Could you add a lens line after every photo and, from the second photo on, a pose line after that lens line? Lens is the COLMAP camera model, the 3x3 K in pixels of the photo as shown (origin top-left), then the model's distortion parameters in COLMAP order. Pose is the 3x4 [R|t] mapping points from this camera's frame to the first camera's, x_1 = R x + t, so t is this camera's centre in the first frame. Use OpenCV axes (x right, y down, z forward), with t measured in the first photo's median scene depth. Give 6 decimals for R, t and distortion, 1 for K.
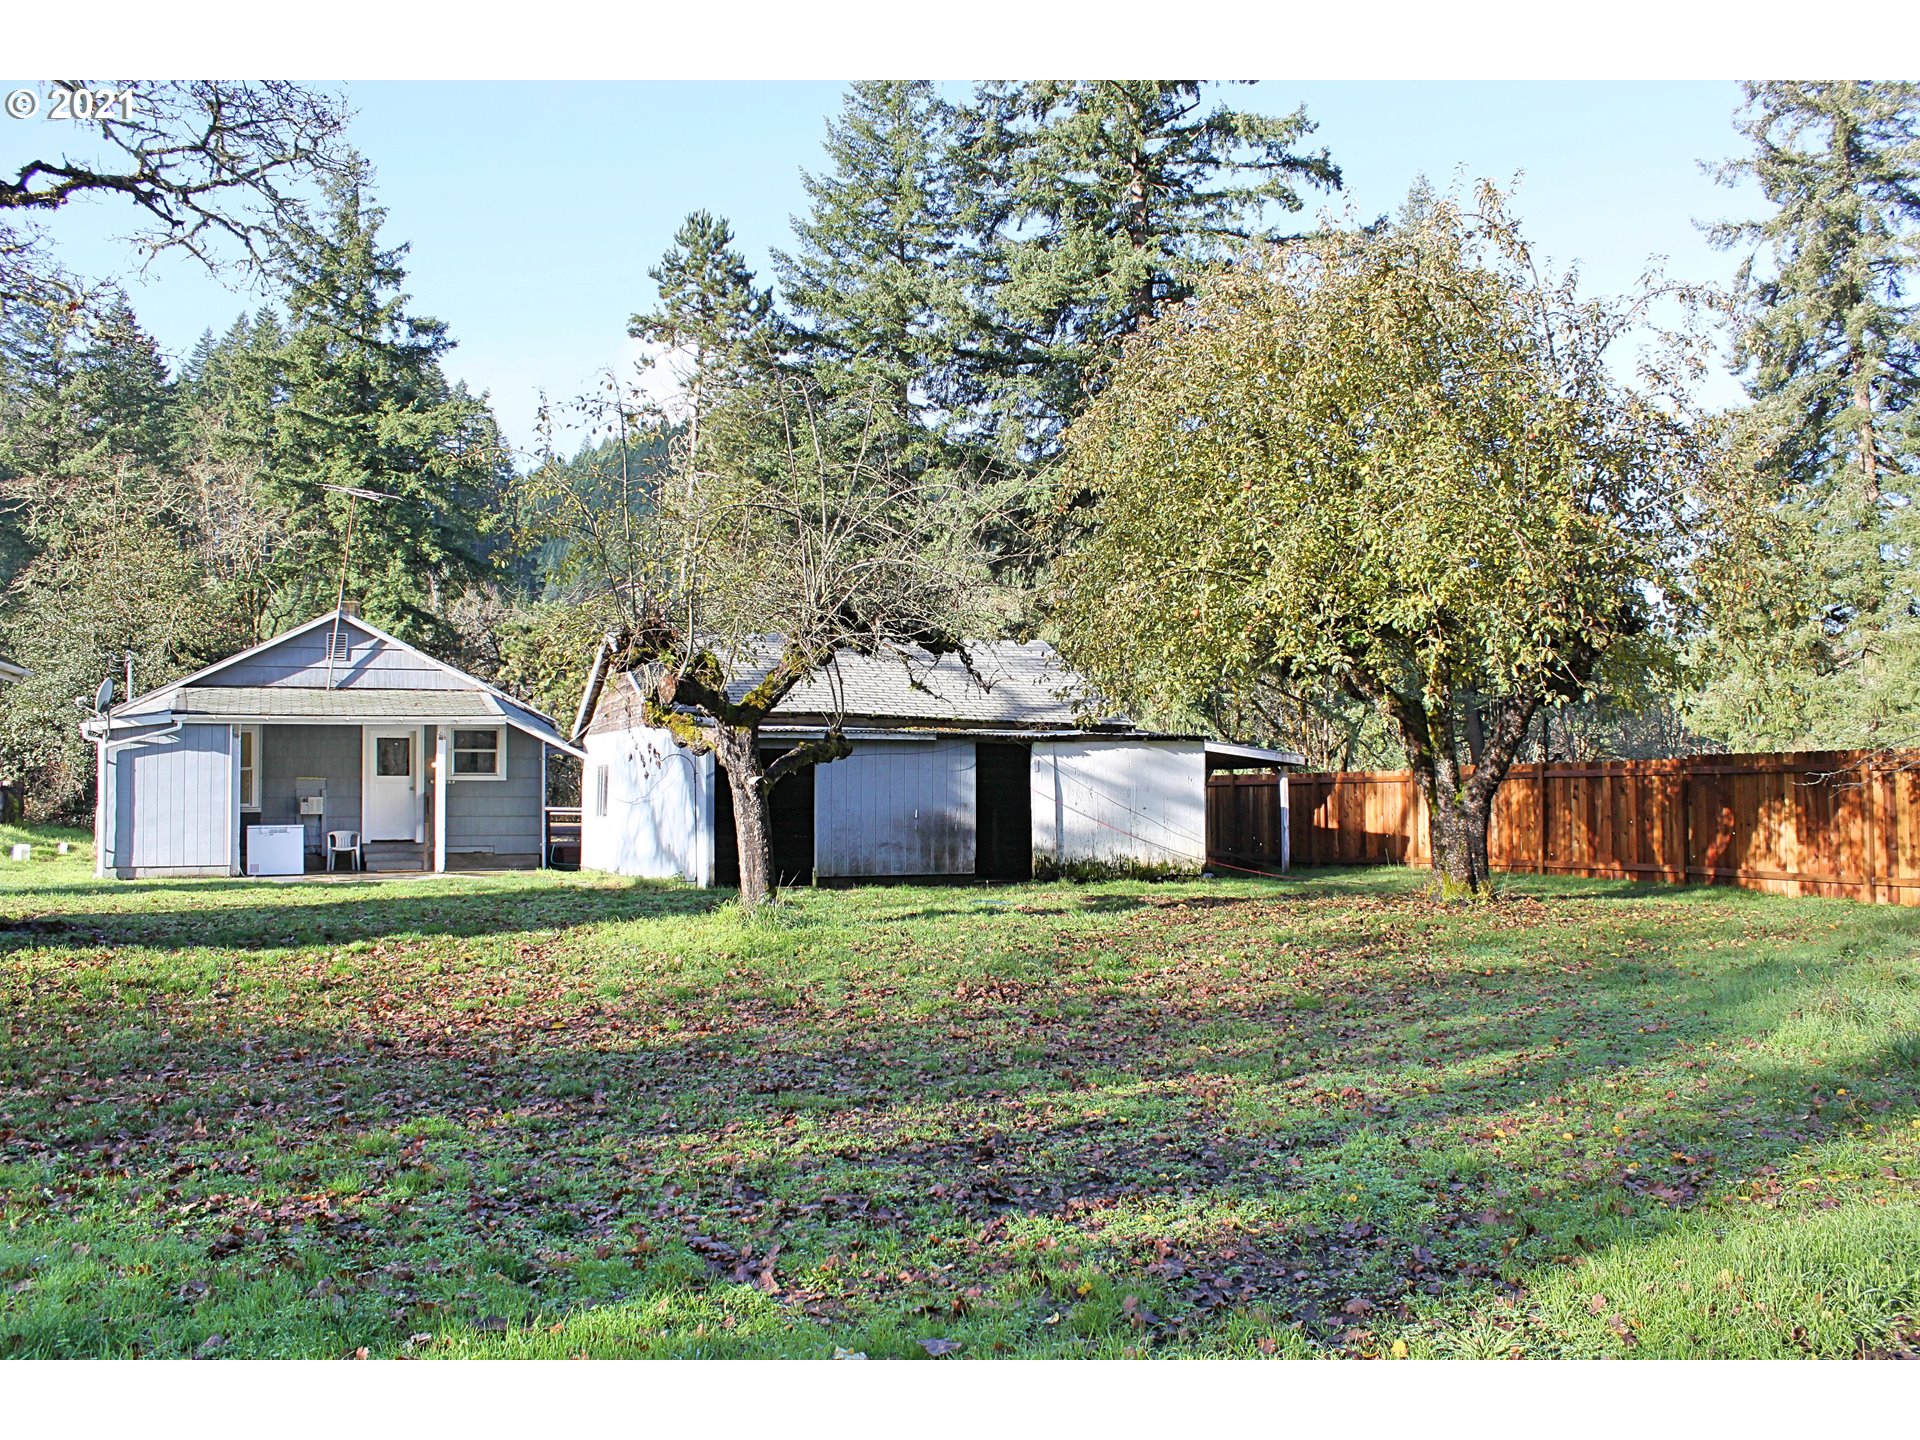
lens RADIAL K [[1627.1, 0, 926.0], [0, 1627.1, 702.0], [0, 0, 1]] dist [-0.170499, 0.163894]
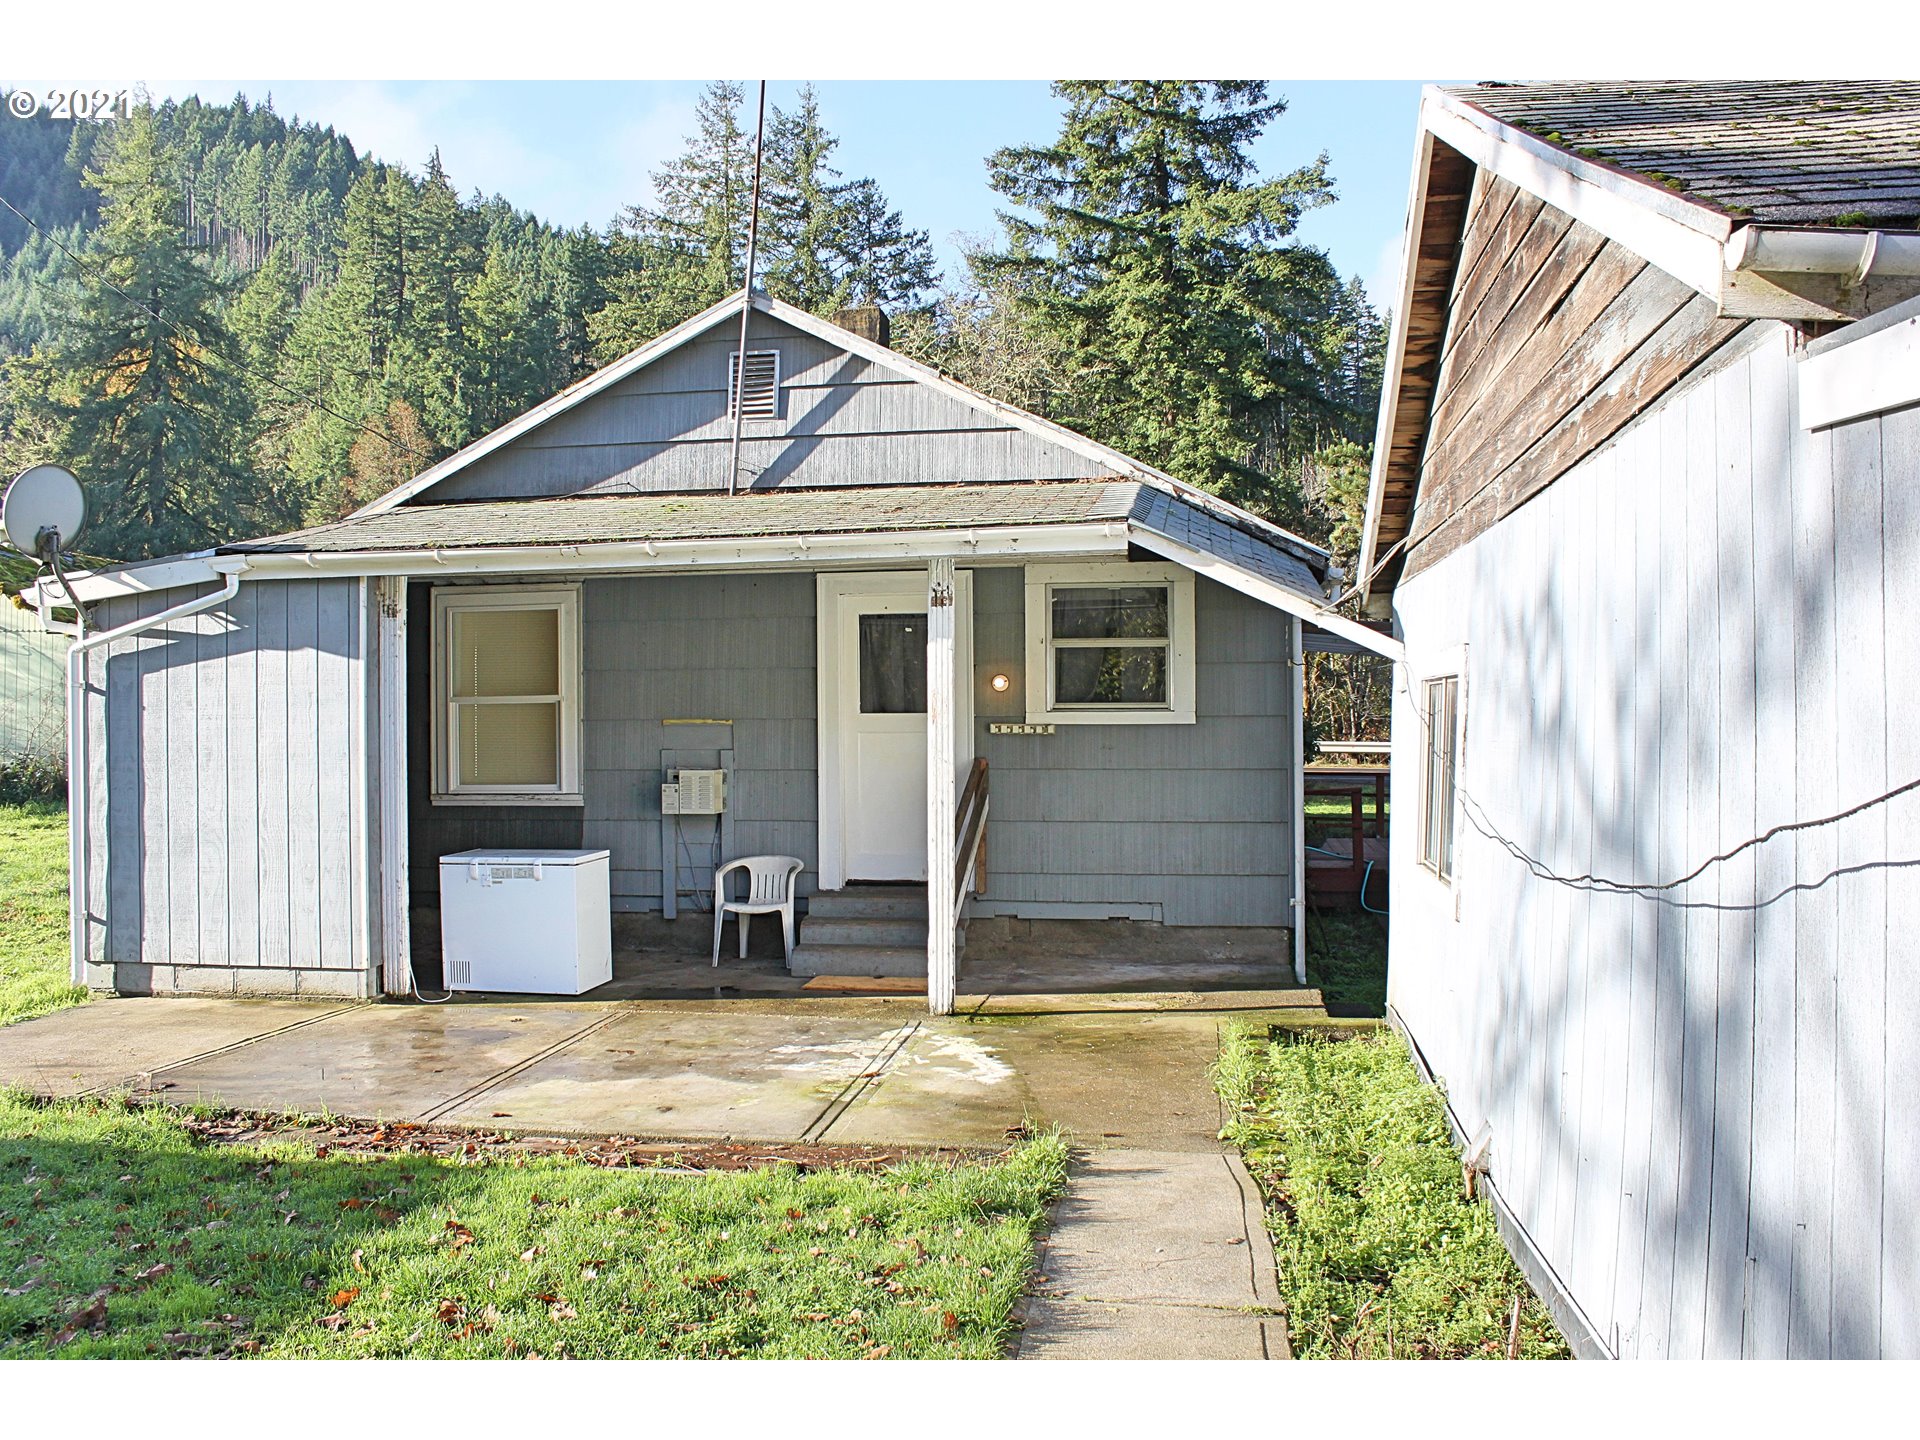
lens RADIAL K [[1627.1, 0, 926.0], [0, 1627.1, 702.0], [0, 0, 1]] dist [-0.170499, 0.163894]
pose [[0.849831, -0.000331, -0.527055, -0.057491], [0.027921, 0.998624, 0.044394, 0.012226], [0.526315, -0.052443, 0.848671, 0.314249]]
